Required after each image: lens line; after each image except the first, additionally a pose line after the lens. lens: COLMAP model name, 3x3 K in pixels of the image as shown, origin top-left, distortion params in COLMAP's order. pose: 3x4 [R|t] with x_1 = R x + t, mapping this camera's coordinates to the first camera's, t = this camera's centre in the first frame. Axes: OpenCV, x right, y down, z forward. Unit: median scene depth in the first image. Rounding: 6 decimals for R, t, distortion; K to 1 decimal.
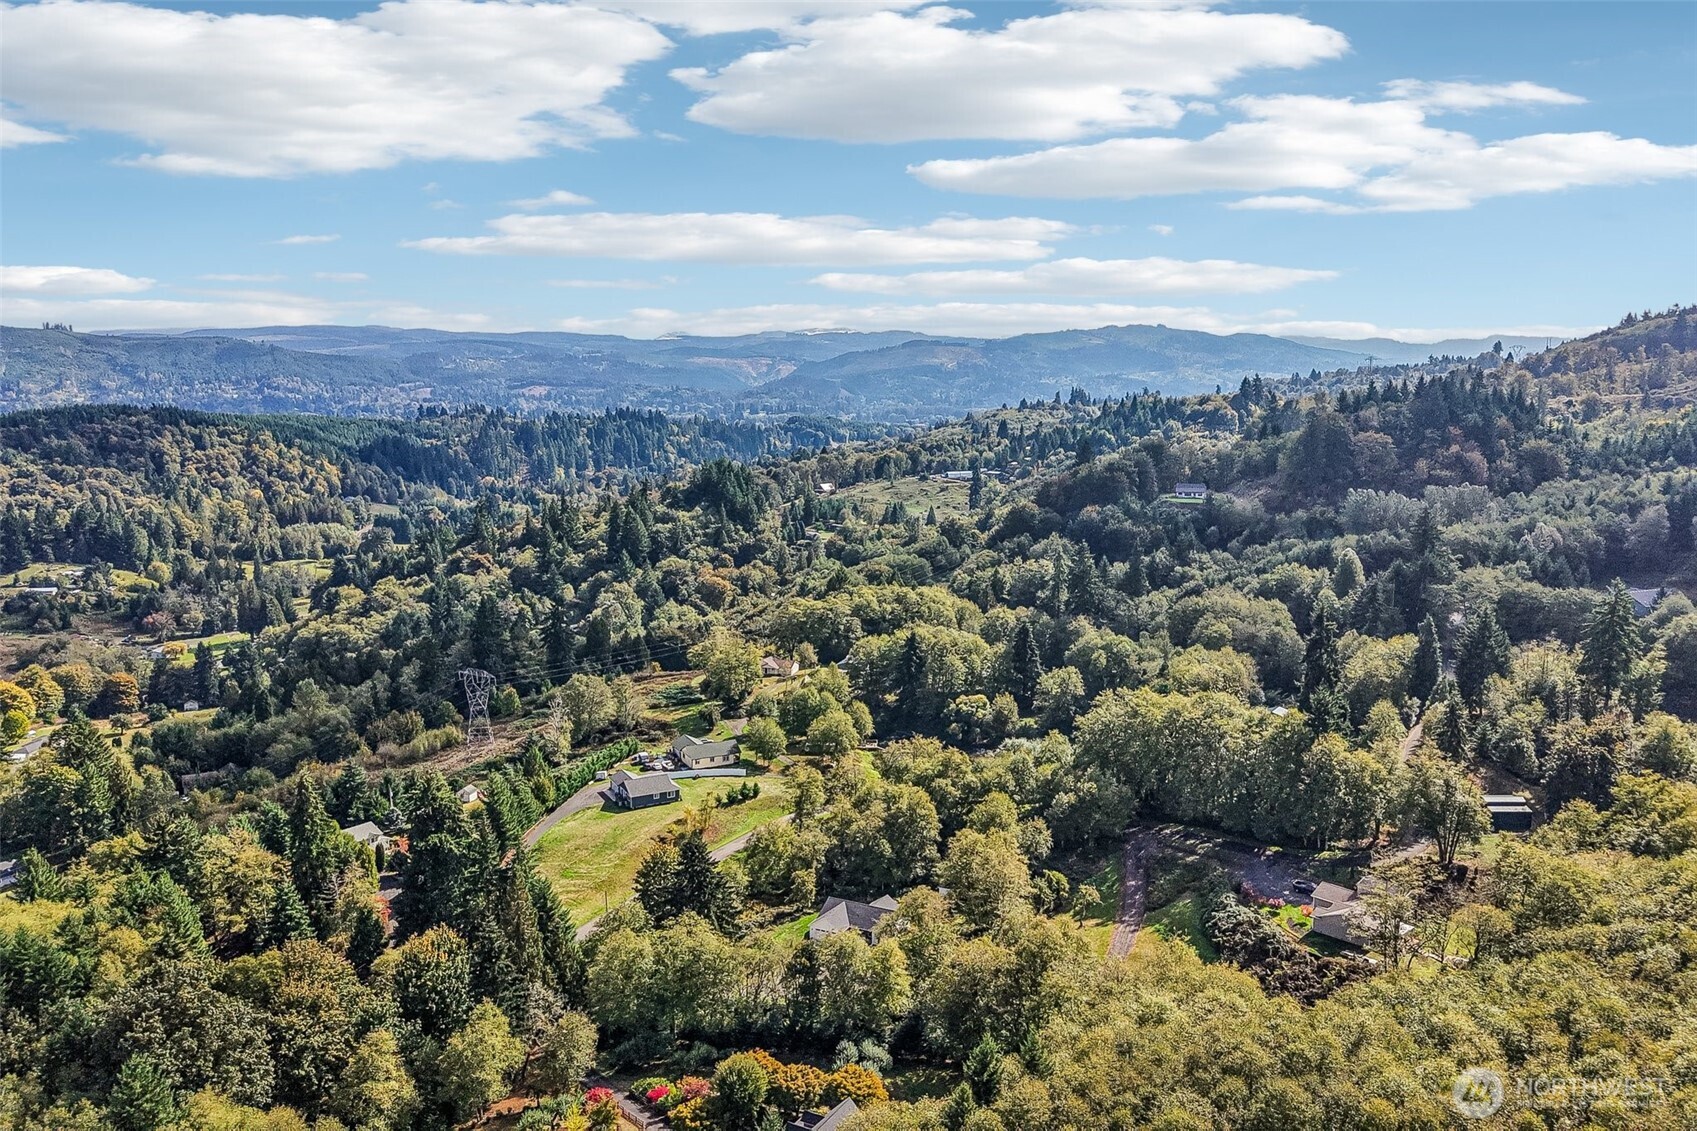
lens RADIAL K [[1337.9, 0, 846.5], [0, 1337.9, 594.4], [0, 0, 1]] dist [0.074009, -0.115281]
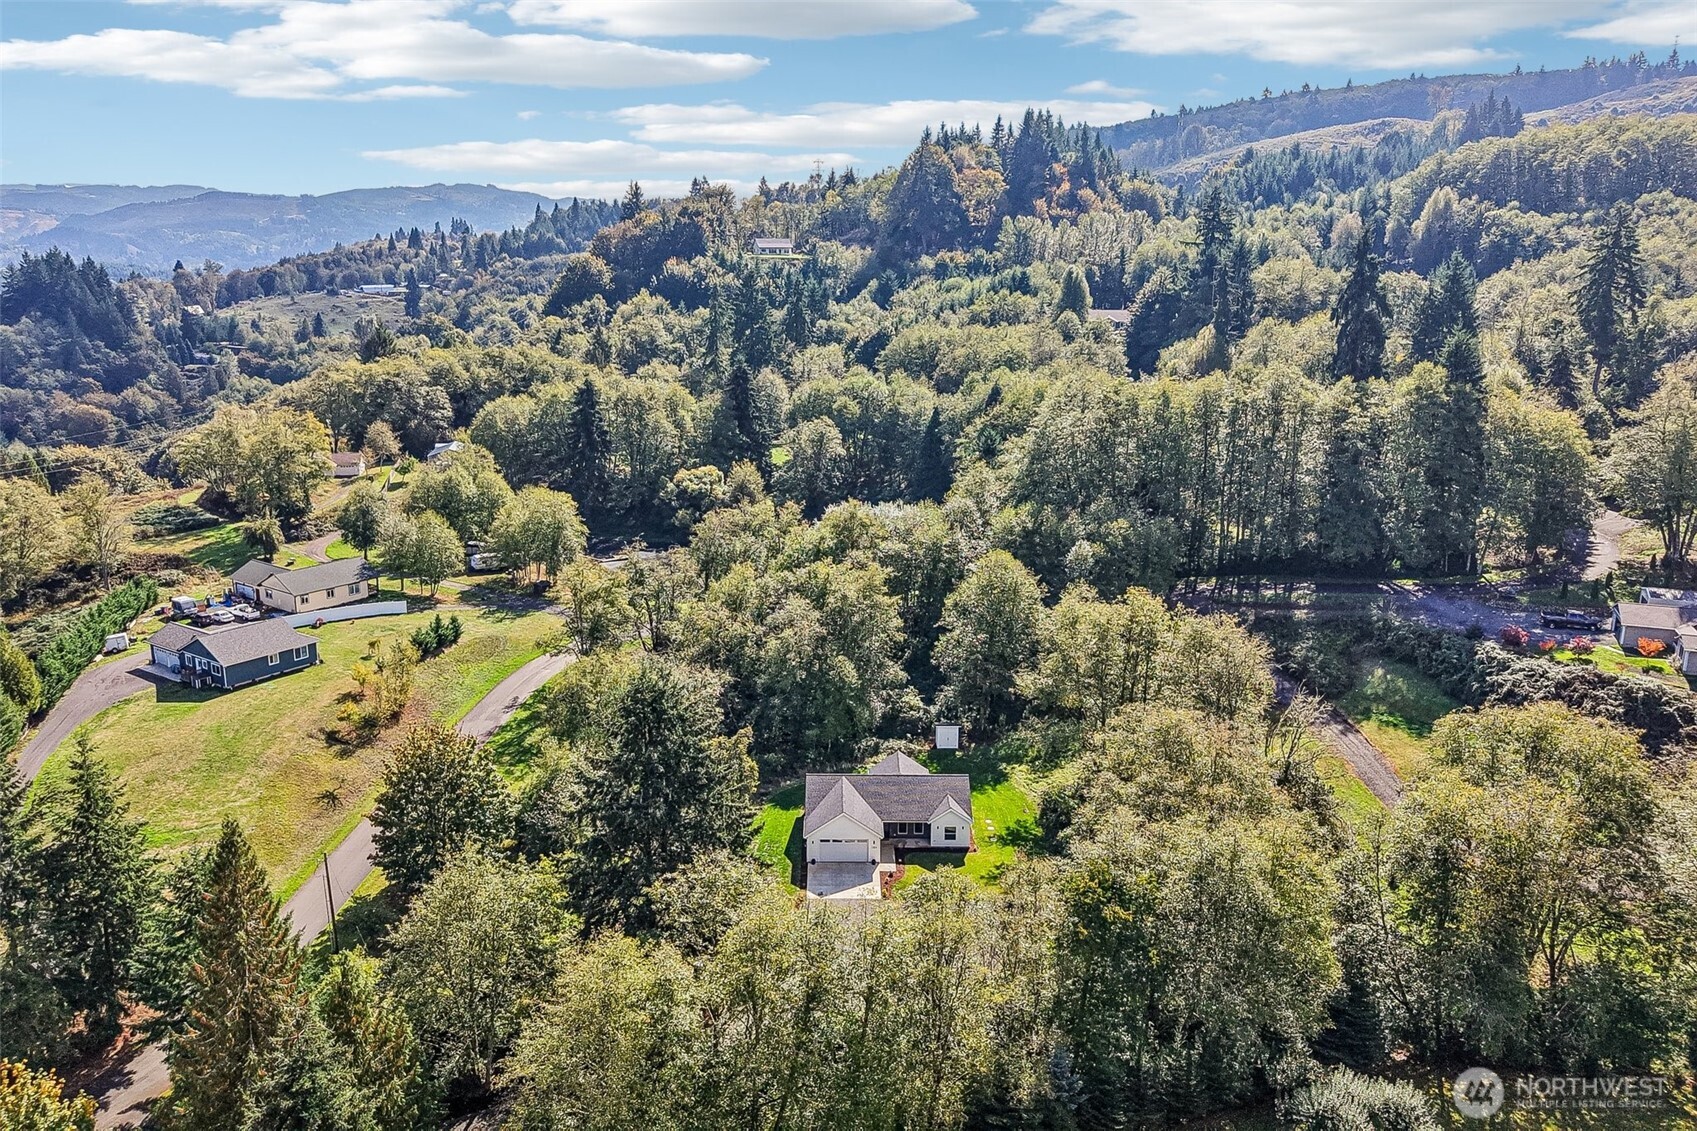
lens RADIAL K [[1337.9, 0, 846.5], [0, 1337.9, 594.4], [0, 0, 1]] dist [0.074009, -0.115281]
pose [[0.885215, -0.112749, 0.451311, -0.076625], [0.072174, 0.991723, 0.106193, 0.038222], [-0.459548, -0.061431, 0.886026, 0.197966]]
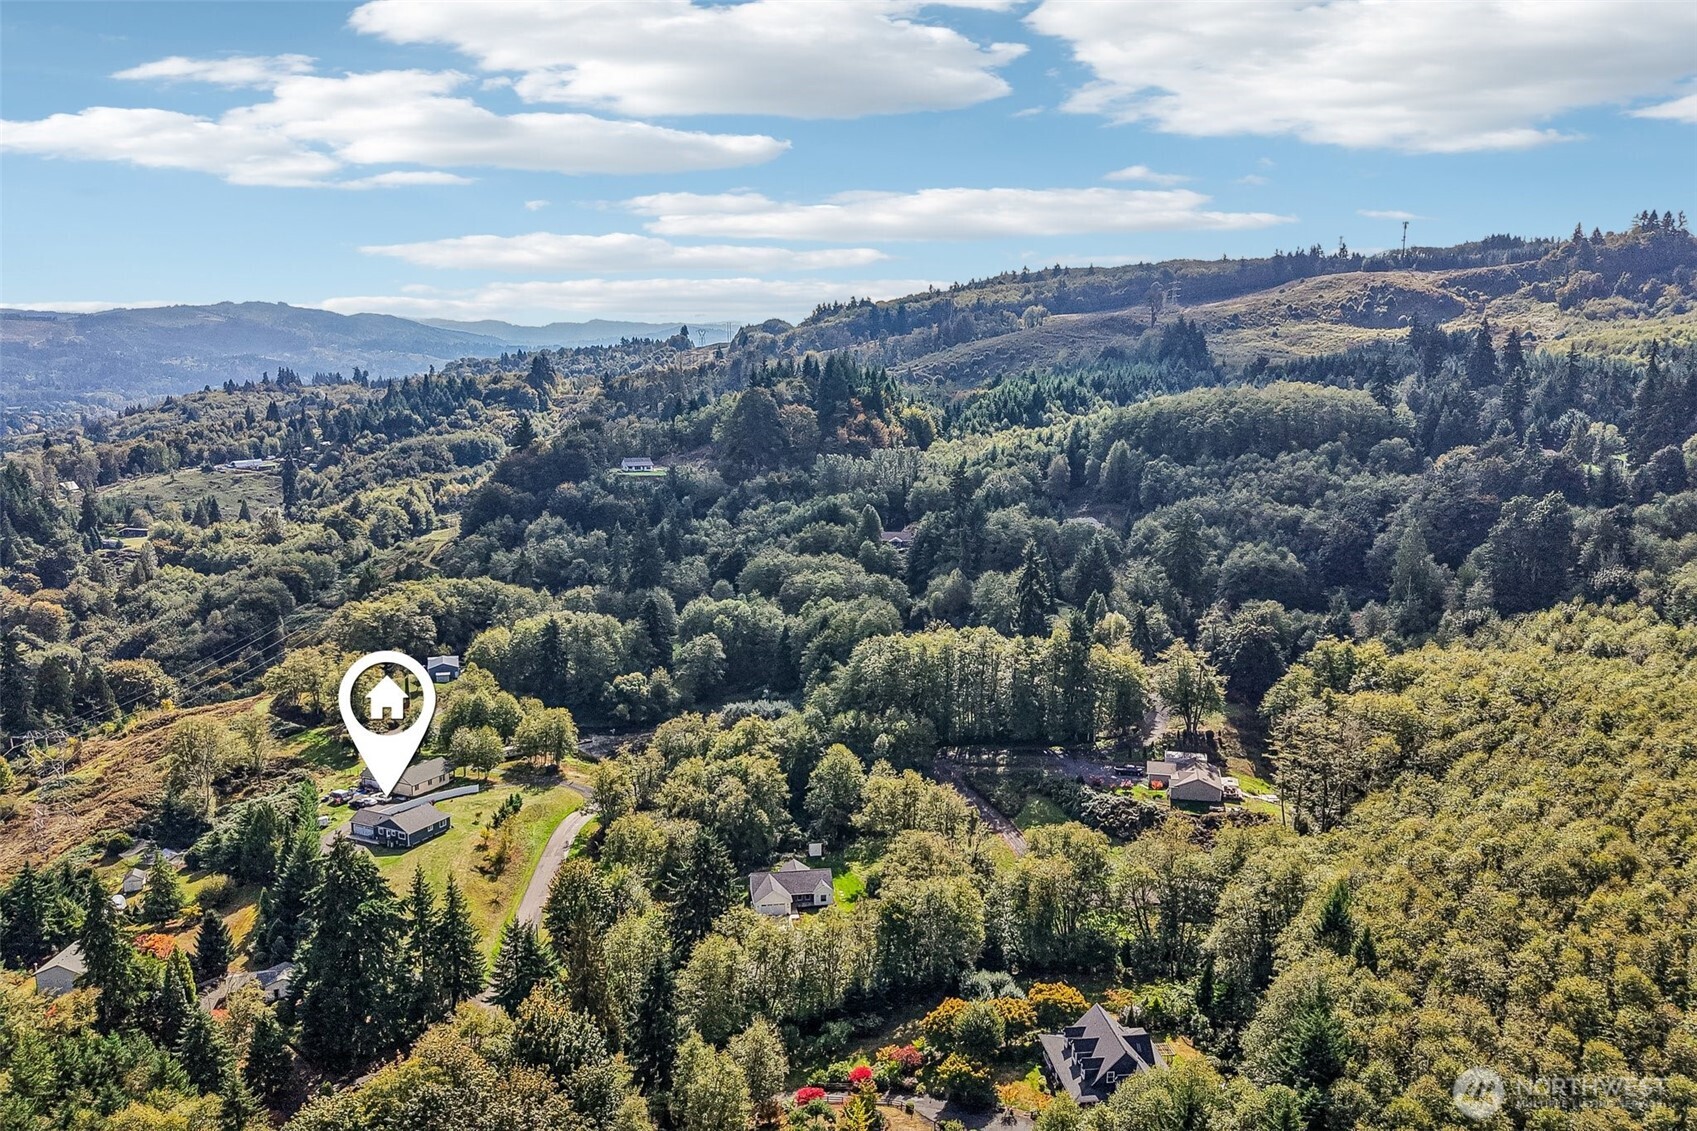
lens RADIAL K [[1348.0, 0, 848.5], [0, 1348.0, 565.5], [0, 0, 1]] dist [0.116100, -0.214644]
pose [[0.807429, -0.092512, 0.582666, -0.183084], [0.097465, 0.994975, 0.022915, -0.005865], [-0.581858, 0.038288, 0.812389, 0.048431]]
